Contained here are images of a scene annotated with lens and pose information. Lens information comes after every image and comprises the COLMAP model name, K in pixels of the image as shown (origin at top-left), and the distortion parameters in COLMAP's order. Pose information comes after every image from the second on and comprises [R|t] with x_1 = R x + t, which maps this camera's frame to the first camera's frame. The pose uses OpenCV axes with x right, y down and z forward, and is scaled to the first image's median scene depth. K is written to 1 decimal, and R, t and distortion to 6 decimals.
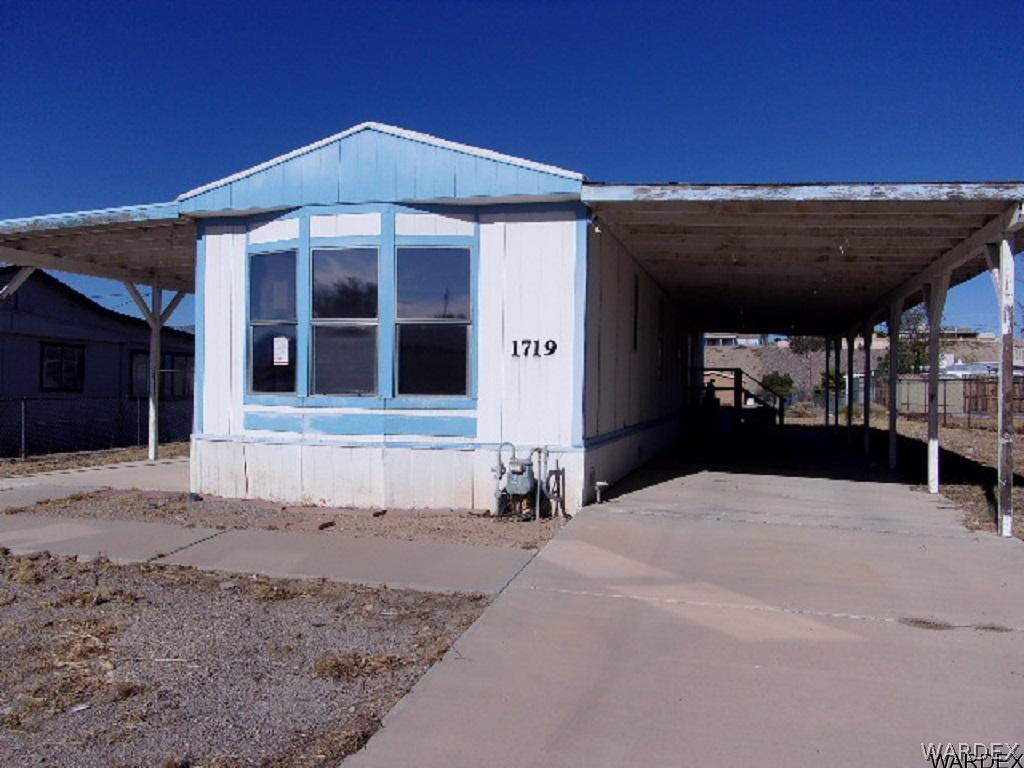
lens RADIAL K [[824.5, 0, 510.4], [0, 824.5, 401.4], [0, 0, 1]] dist [0.010718, 0.000462]
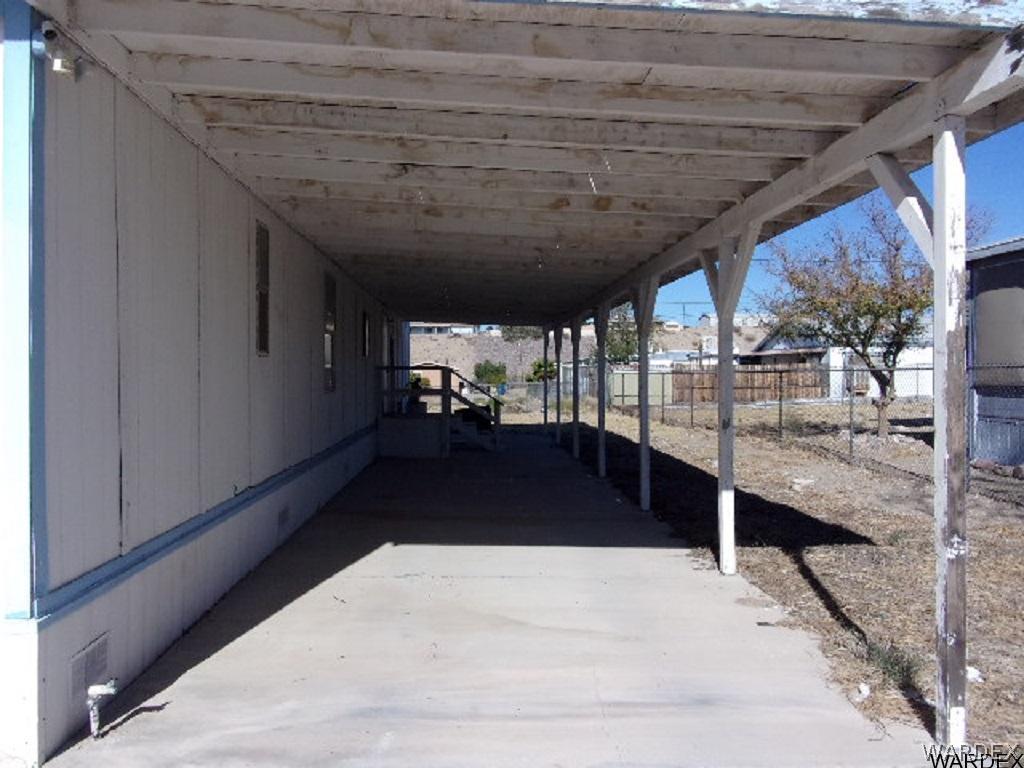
lens RADIAL K [[831.7, 0, 512.0], [0, 831.7, 384.0], [0, 0, 1]] dist [-0.002841, -0.003227]
pose [[0.943293, -0.023135, 0.331153, 0.089156], [0.025495, 0.999671, -0.002786, -0.024573], [-0.330980, 0.011071, 0.943573, 0.281030]]
